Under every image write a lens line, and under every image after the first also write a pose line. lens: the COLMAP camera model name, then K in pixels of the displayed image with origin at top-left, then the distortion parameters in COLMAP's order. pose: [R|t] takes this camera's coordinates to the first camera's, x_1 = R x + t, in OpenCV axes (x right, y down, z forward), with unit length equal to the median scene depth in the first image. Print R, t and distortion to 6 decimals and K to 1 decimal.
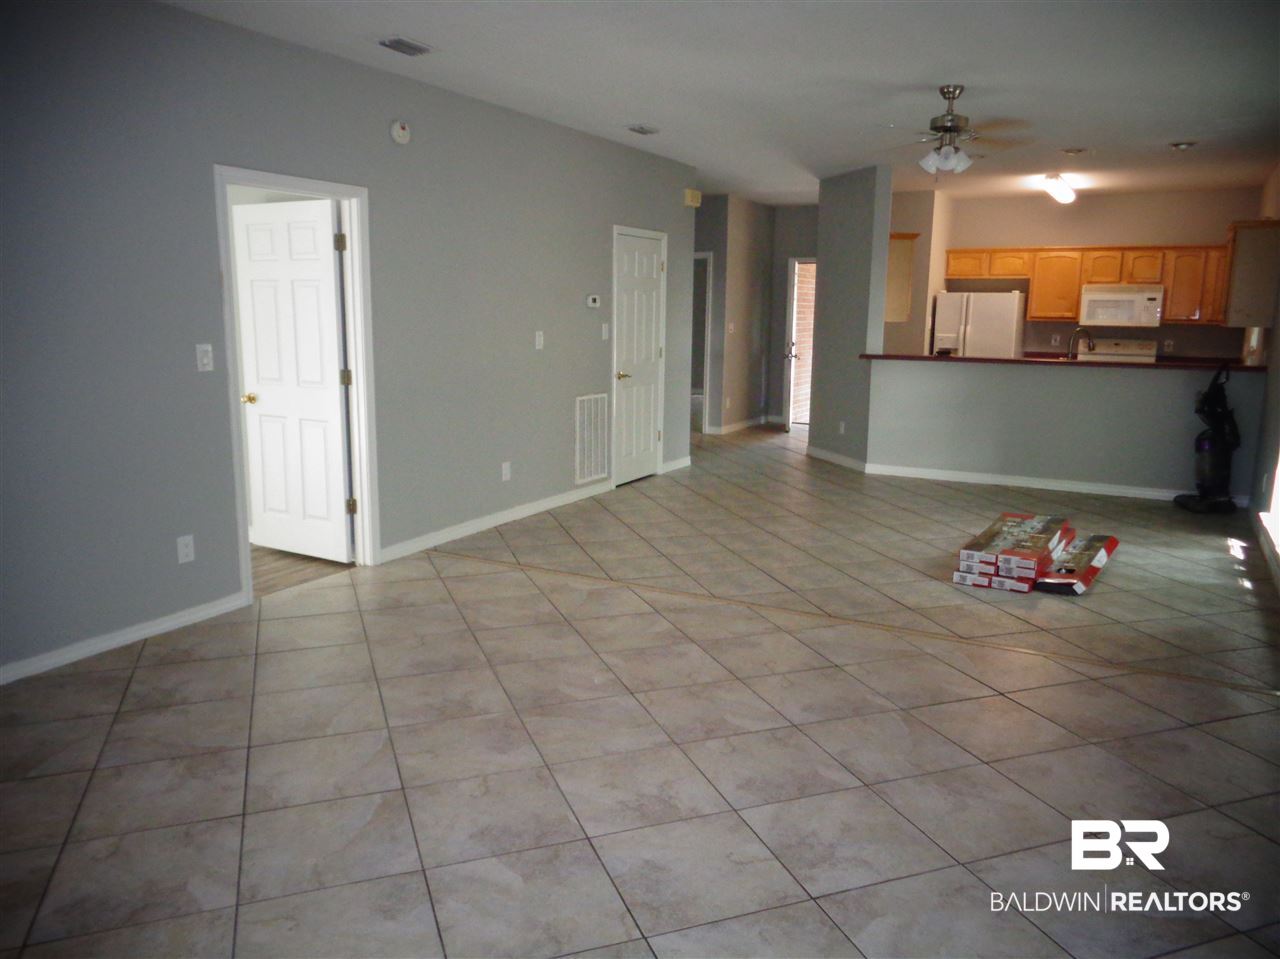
lens RADIAL K [[954.7, 0, 640.0], [0, 954.7, 479.5], [0, 0, 1]] dist [0.010081, 0.001768]
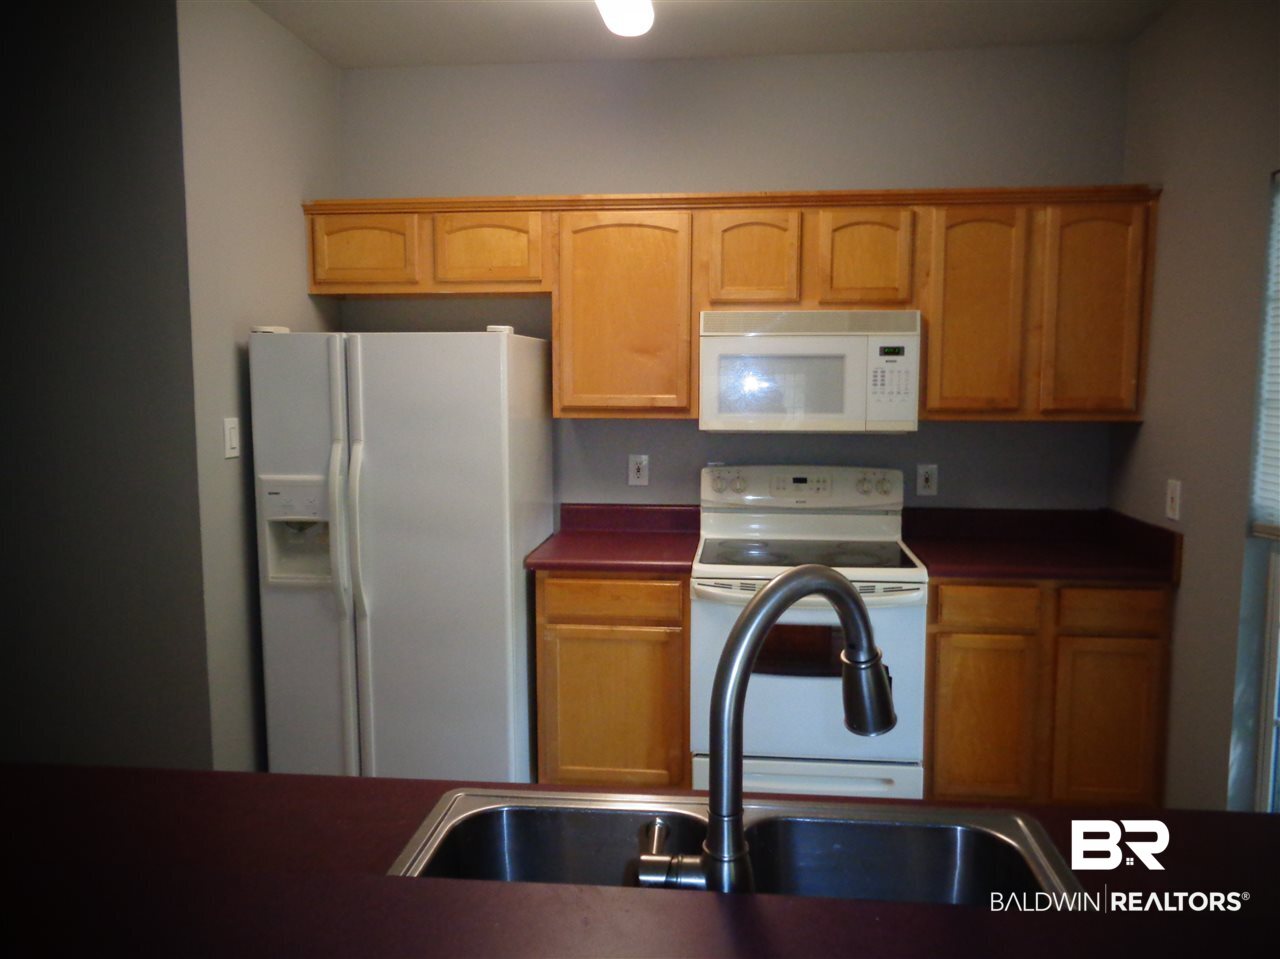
lens RADIAL K [[954.7, 0, 640.0], [0, 954.7, 479.5], [0, 0, 1]] dist [0.010081, 0.001768]
pose [[0.921357, -0.055057, 0.384798, 0.313967], [0.083239, 0.994901, -0.056956, -0.128300], [-0.379700, 0.084507, 0.921242, 0.709950]]
